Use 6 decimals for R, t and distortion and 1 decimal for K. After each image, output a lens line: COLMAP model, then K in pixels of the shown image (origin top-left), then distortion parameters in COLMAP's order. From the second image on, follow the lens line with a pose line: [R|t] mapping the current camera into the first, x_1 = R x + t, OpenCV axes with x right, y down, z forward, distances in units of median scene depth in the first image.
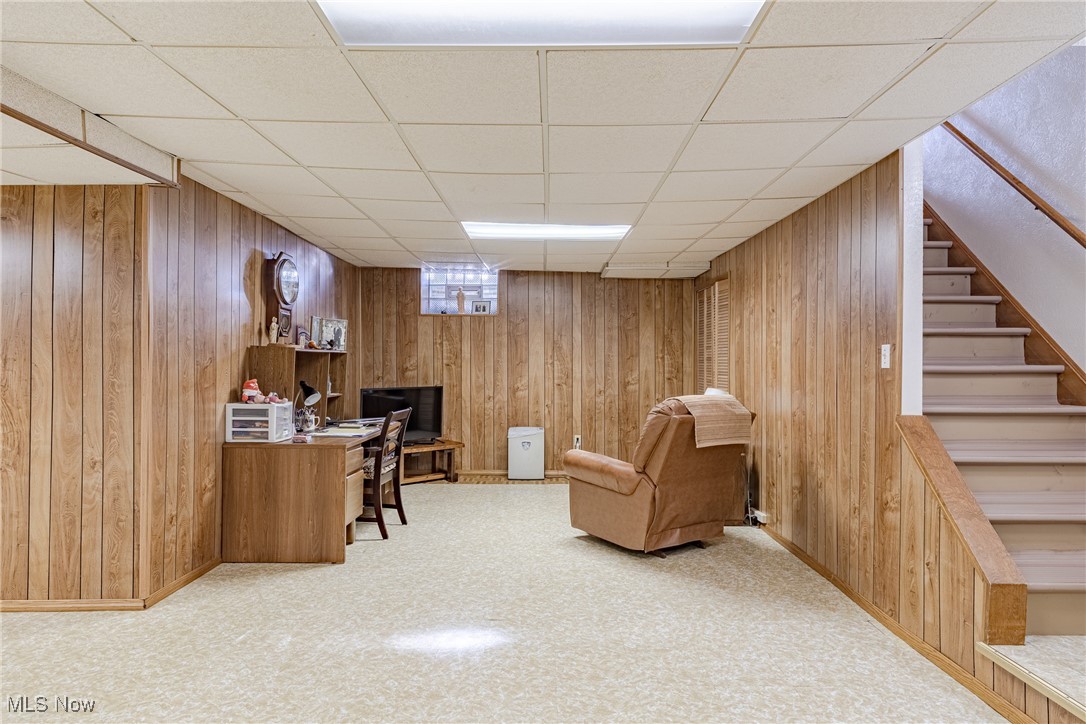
lens RADIAL K [[623.3, 0, 544.7], [0, 623.3, 362.7], [0, 0, 1]] dist [0.005750, -0.000554]
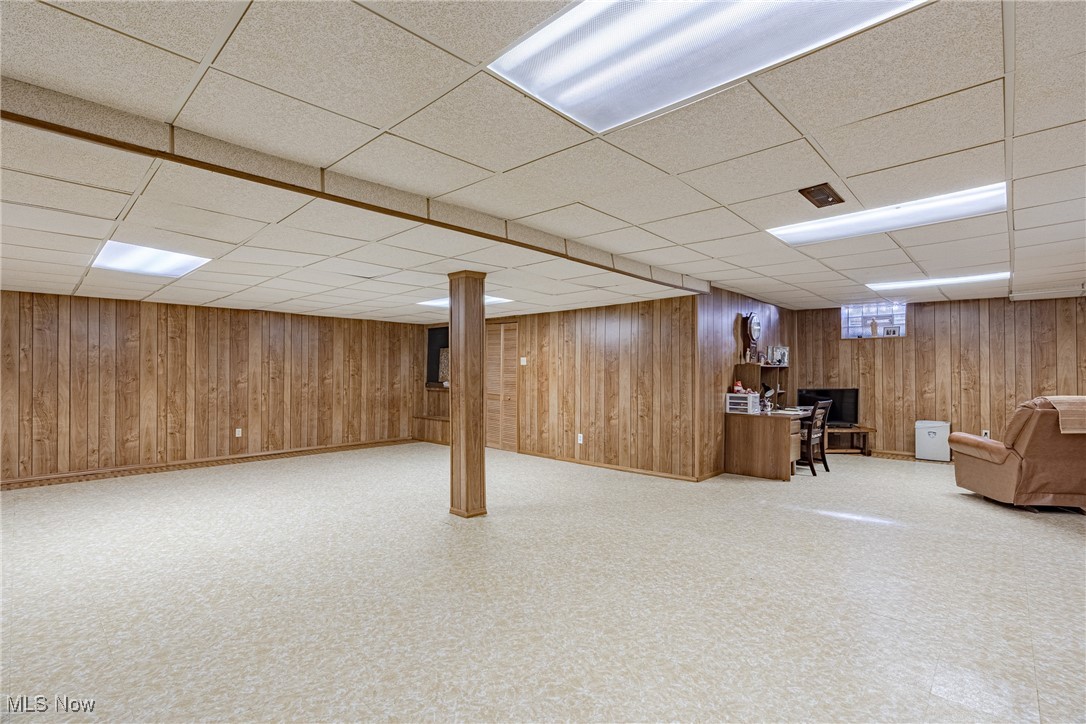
lens RADIAL K [[497.9, 0, 546.7], [0, 497.9, 368.4], [0, 0, 1]] dist [-0.005925, 0.002574]
pose [[0.732126, -0.010271, -0.681092, 0.135744], [0.004360, 0.999936, -0.010393, -0.000250], [0.681156, 0.004639, 0.732124, -0.492040]]
